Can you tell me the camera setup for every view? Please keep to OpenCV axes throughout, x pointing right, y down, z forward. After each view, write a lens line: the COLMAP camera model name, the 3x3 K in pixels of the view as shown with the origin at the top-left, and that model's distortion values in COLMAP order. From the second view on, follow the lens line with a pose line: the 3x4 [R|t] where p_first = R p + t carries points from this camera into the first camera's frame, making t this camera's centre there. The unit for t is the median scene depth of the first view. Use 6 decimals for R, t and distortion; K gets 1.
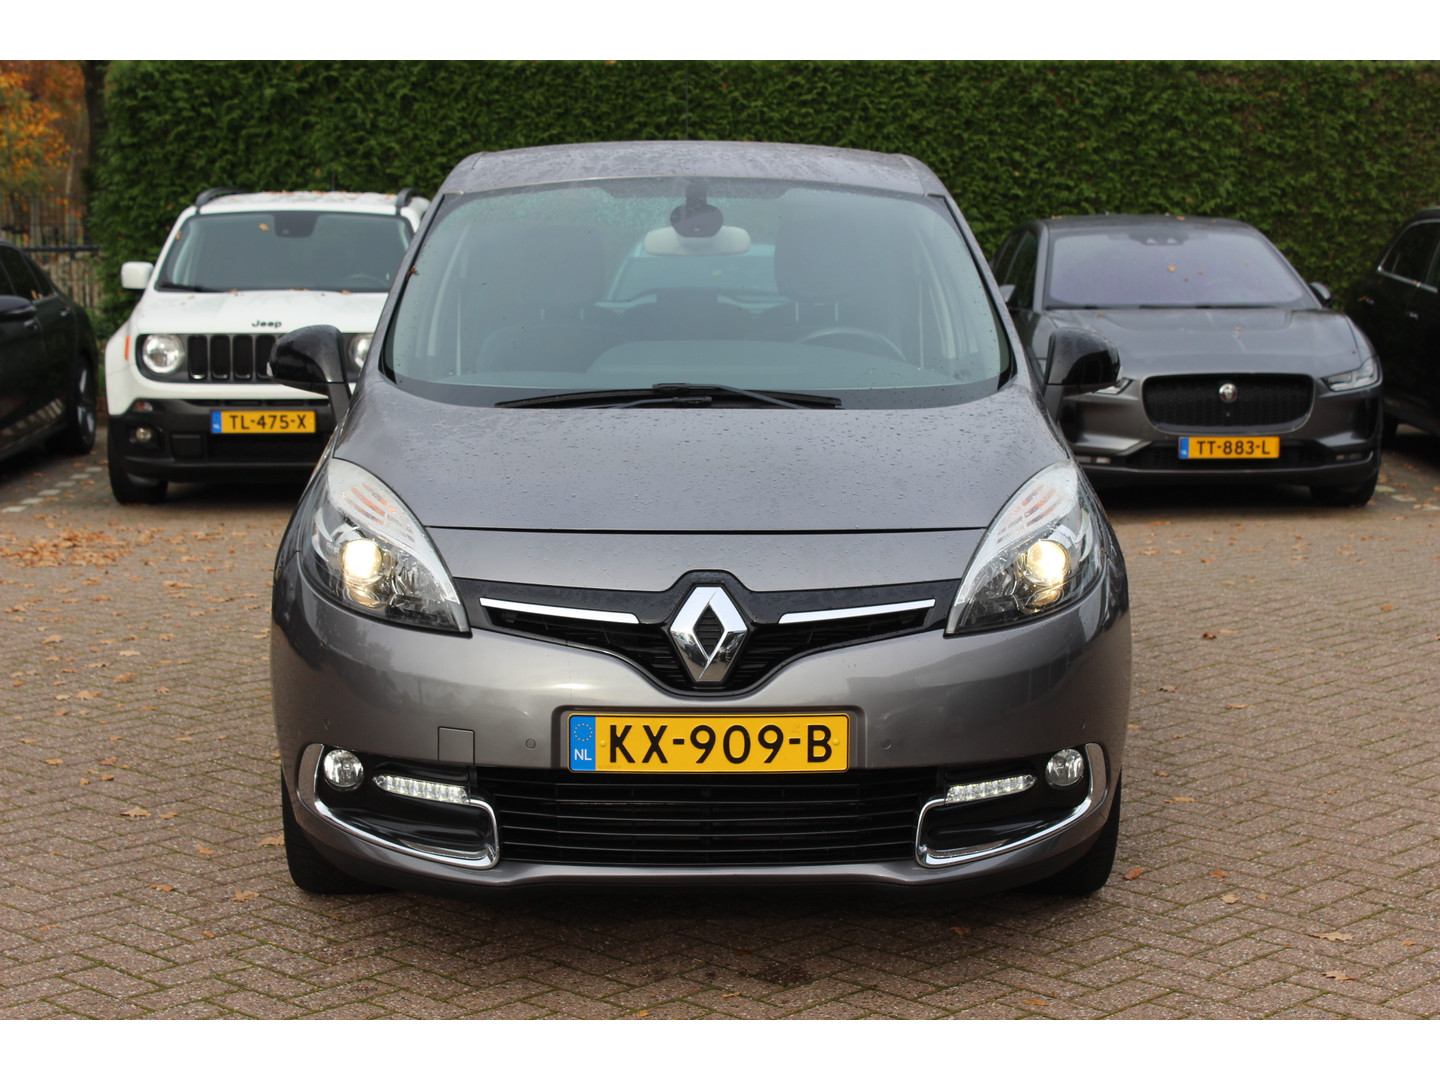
lens RADIAL K [[2699.5, 0, 763.6], [0, 2699.5, 523.3], [0, 0, 1]] dist [0.022499, 0.000000]
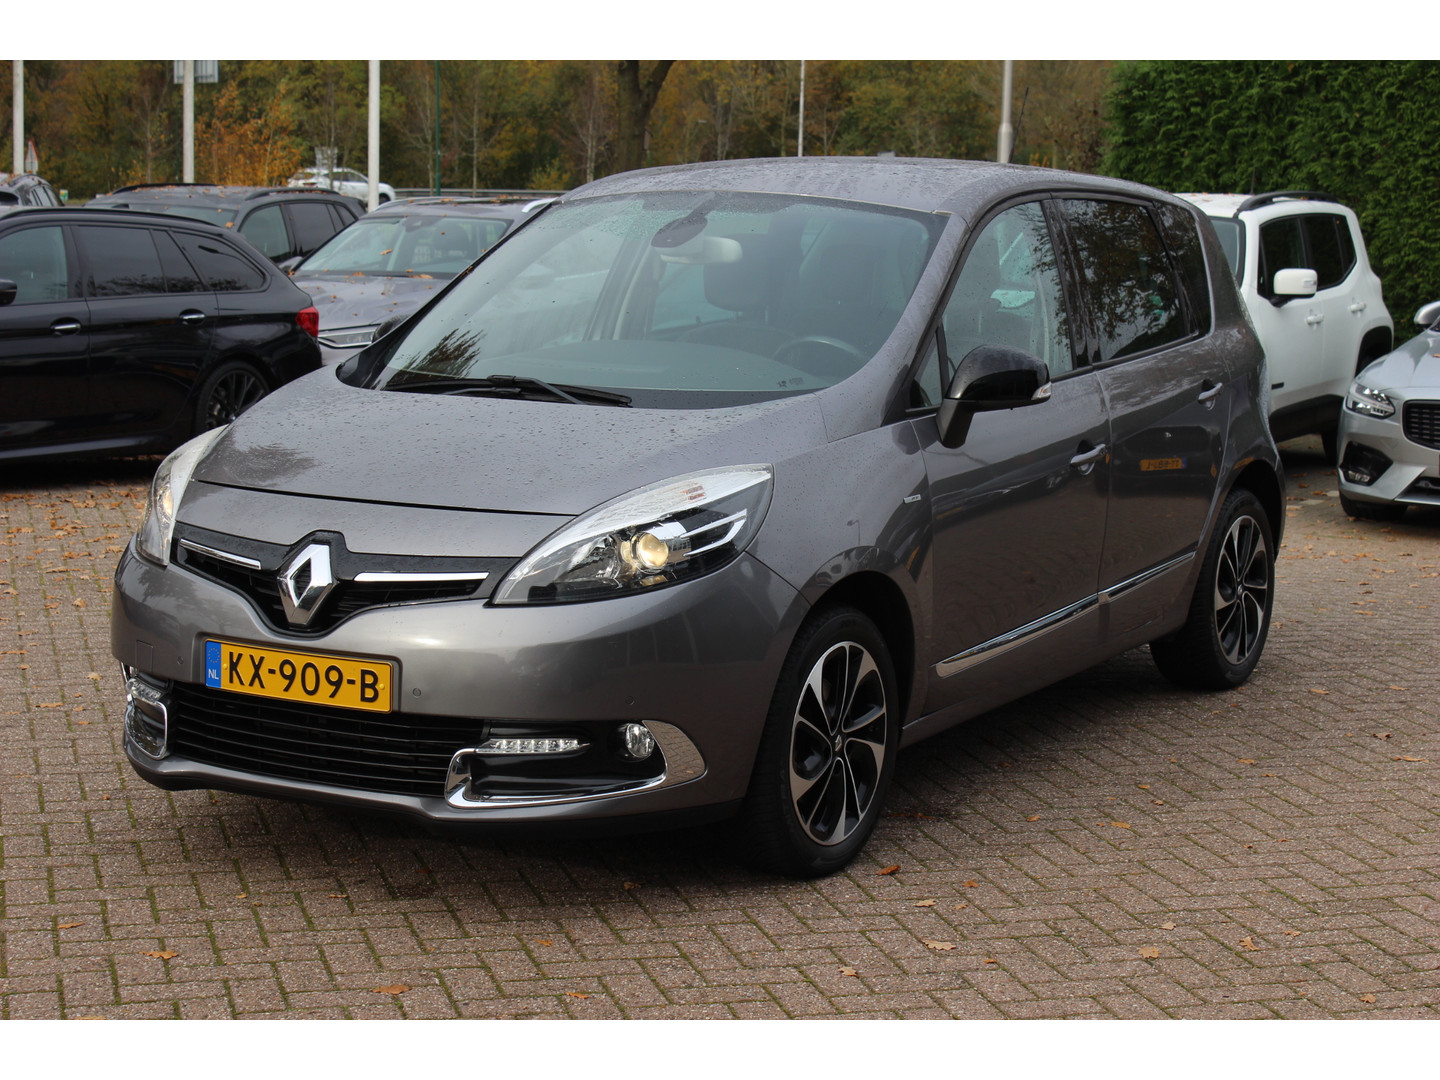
lens RADIAL K [[2887.5, 0, 721.0], [0, 2887.5, 541.0], [0, 0, 1]] dist [-0.069208, 0.000000]
pose [[0.838145, 0.079204, -0.539667, 0.244899], [-0.077899, 0.996640, 0.025289, -0.007144], [0.539857, 0.020843, 0.841499, 0.011812]]
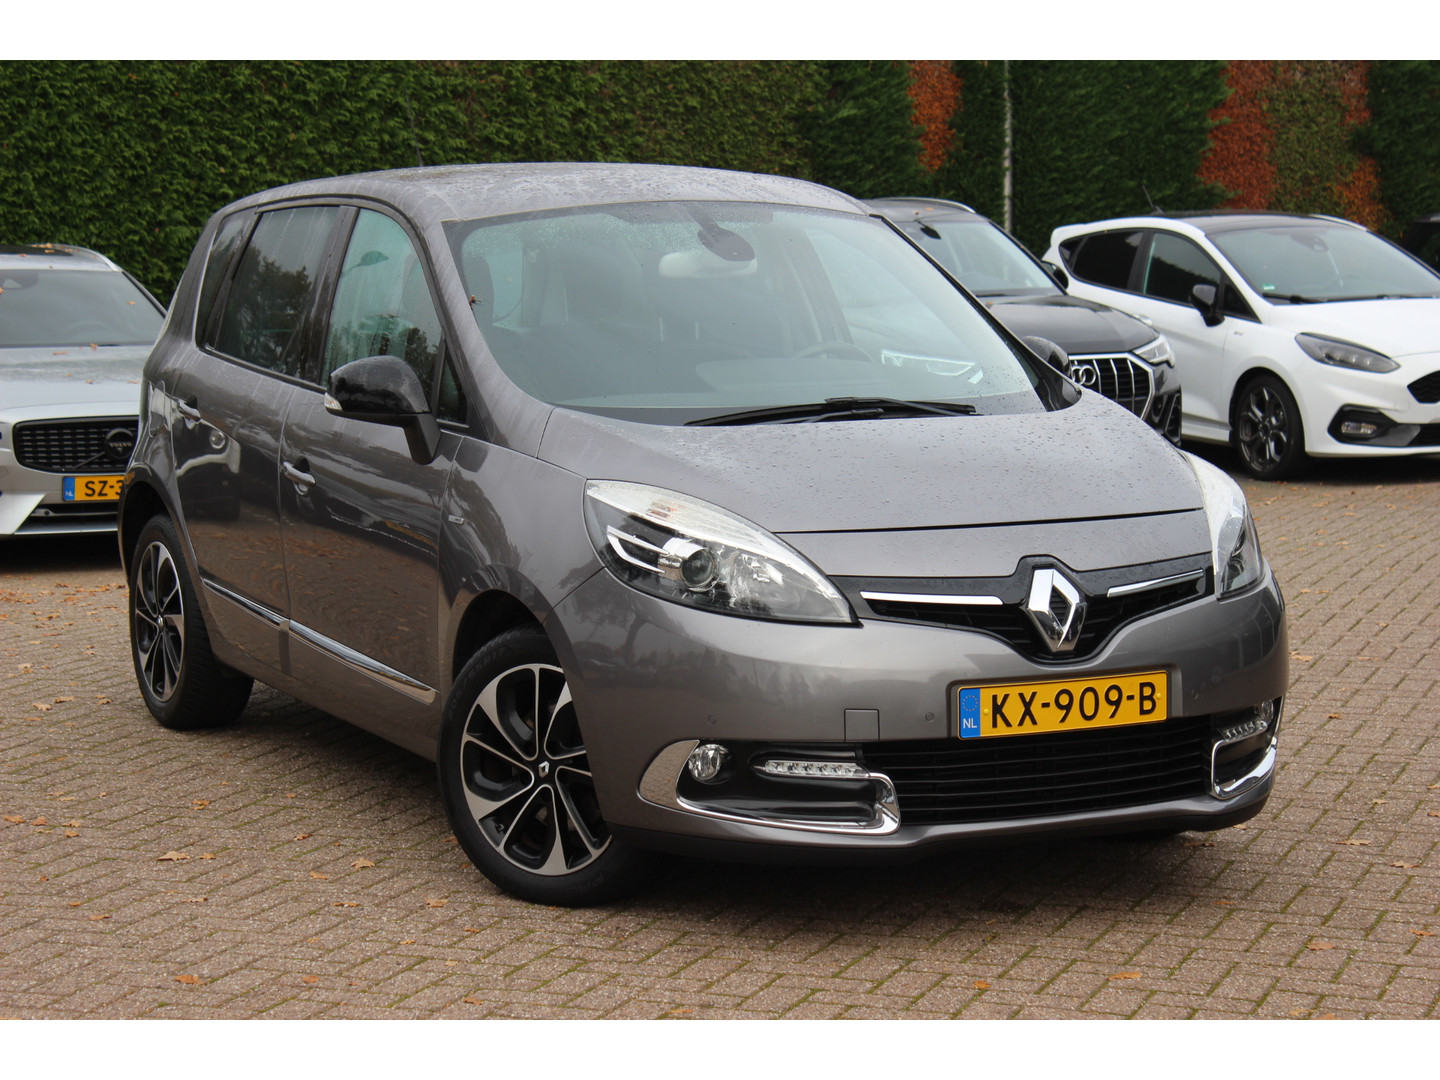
lens RADIAL K [[3506.4, 0, 715.6], [0, 3506.4, 541.0], [0, 0, 1]] dist [0.123284, 0.000000]
pose [[0.911839, -0.056302, 0.406668, -0.227979], [0.062850, 0.998019, -0.002752, 0.002138], [-0.405708, 0.028068, 0.913572, -0.090001]]
